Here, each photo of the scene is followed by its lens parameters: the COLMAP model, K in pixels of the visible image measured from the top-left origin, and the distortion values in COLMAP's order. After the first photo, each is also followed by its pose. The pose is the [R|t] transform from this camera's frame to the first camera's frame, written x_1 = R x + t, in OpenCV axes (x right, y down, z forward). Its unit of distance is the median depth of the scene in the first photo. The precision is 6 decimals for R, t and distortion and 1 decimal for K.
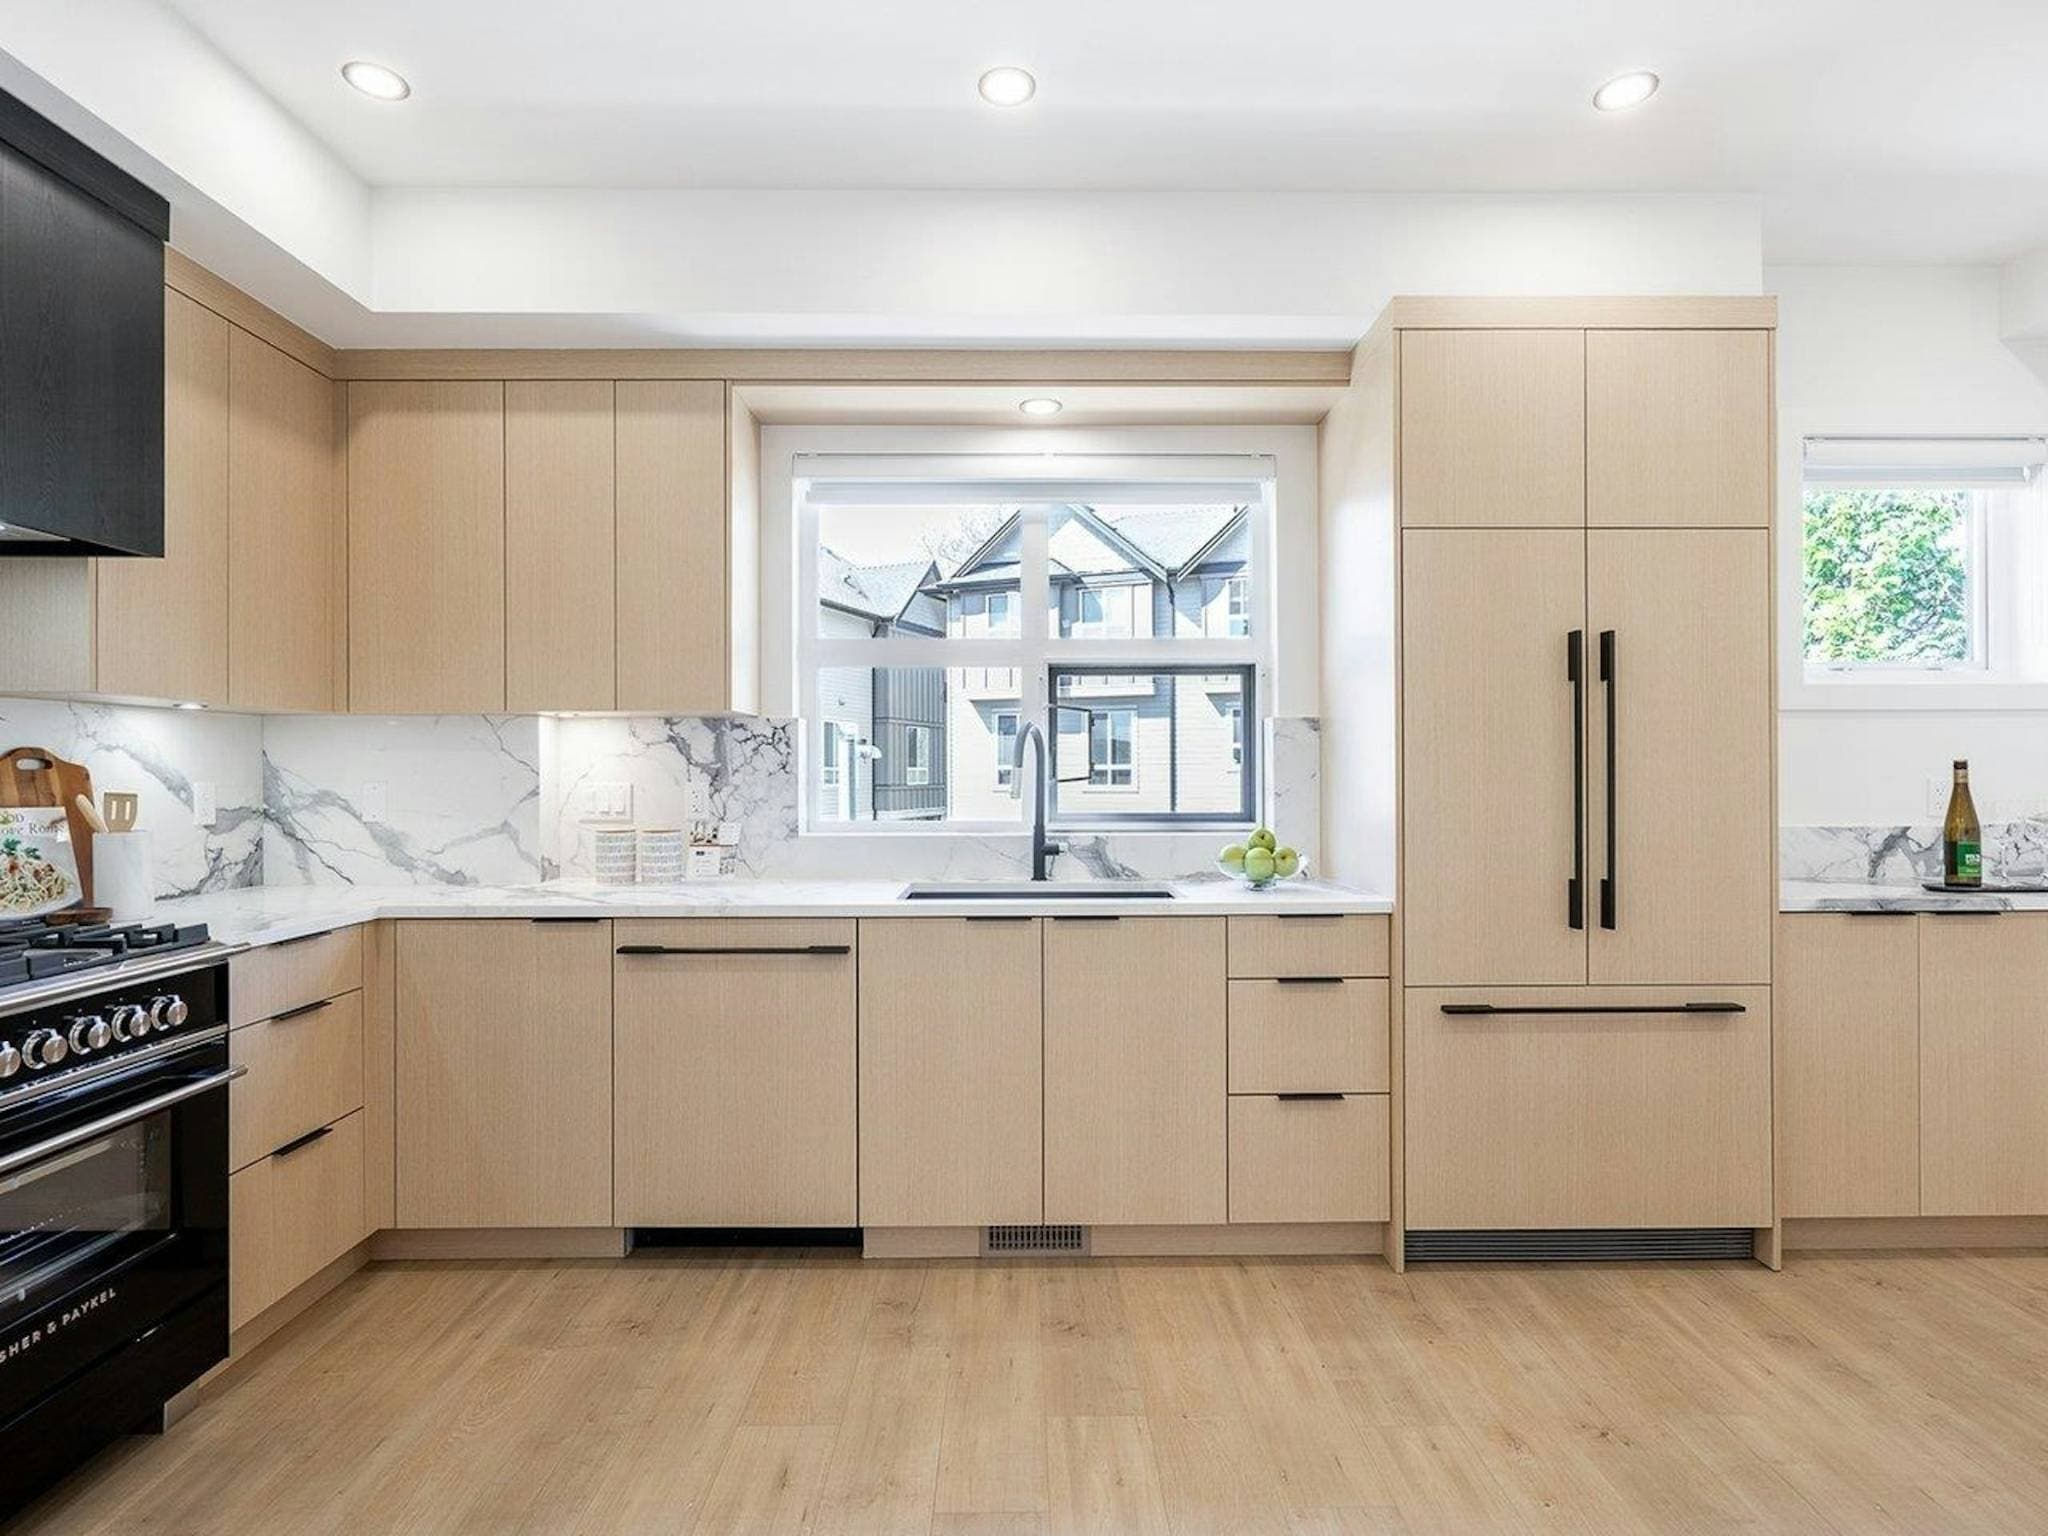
lens RADIAL K [[1030.6, 0, 1029.8], [0, 1030.6, 771.0], [0, 0, 1]] dist [-0.001933, 0.000019]
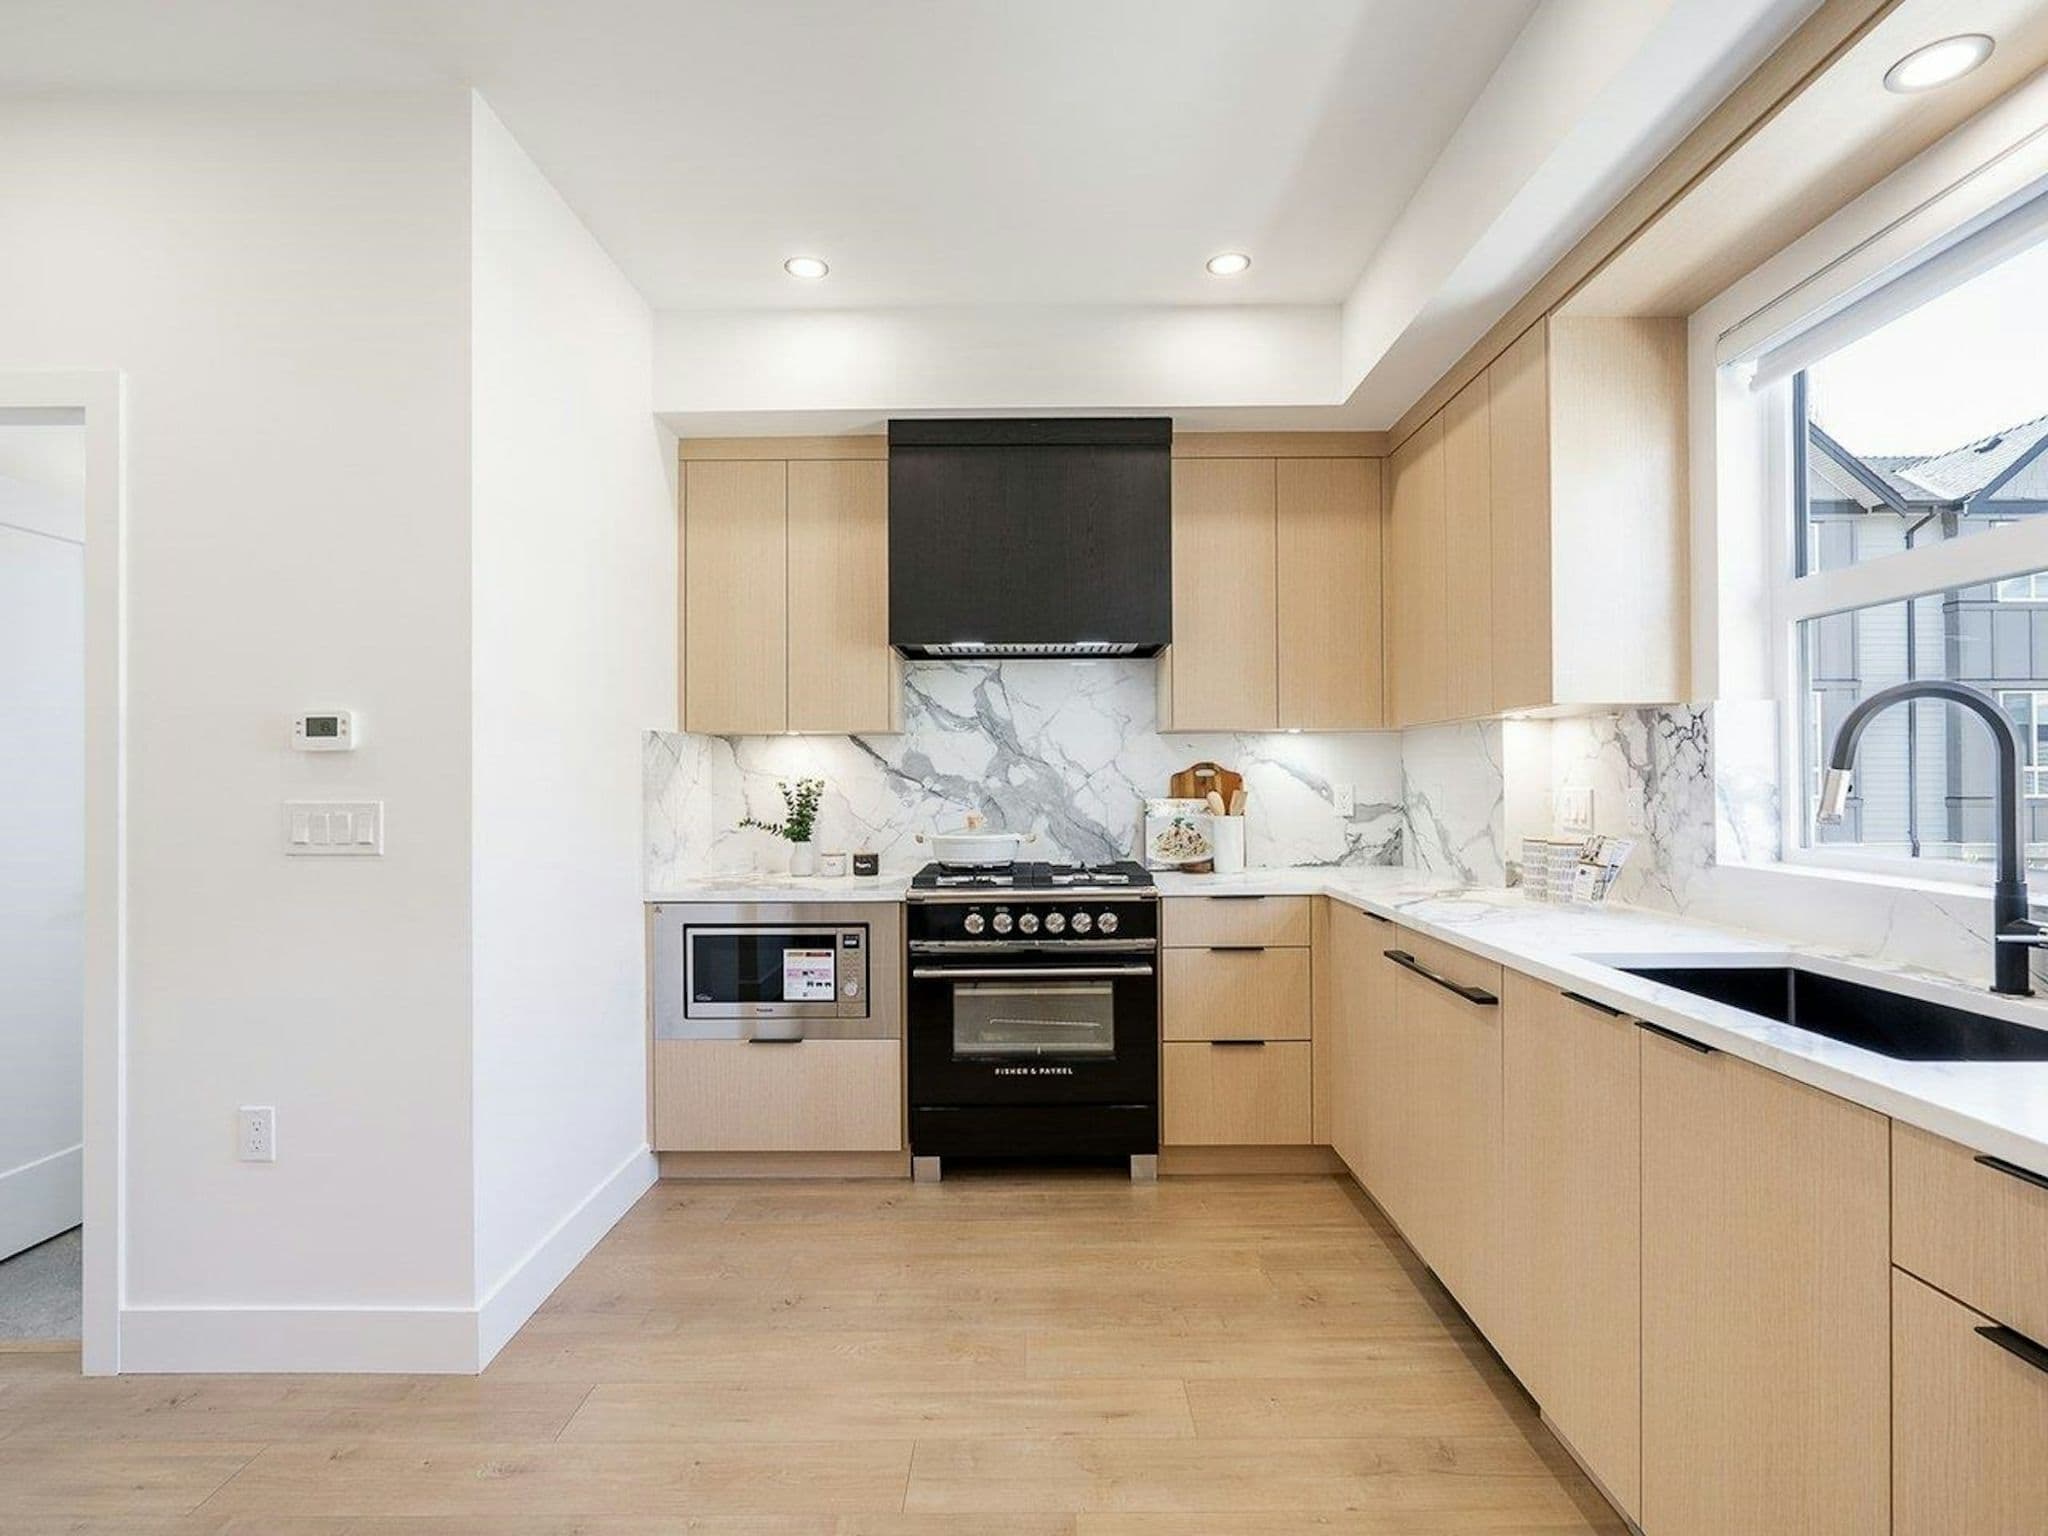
lens RADIAL K [[1030.6, 0, 1029.8], [0, 1030.6, 771.0], [0, 0, 1]] dist [-0.001933, 0.000019]
pose [[0.000664, -0.005649, -0.999984, 0.556813], [0.006533, 0.999963, -0.005644, -0.001605], [0.999978, -0.006529, 0.000700, 0.579923]]
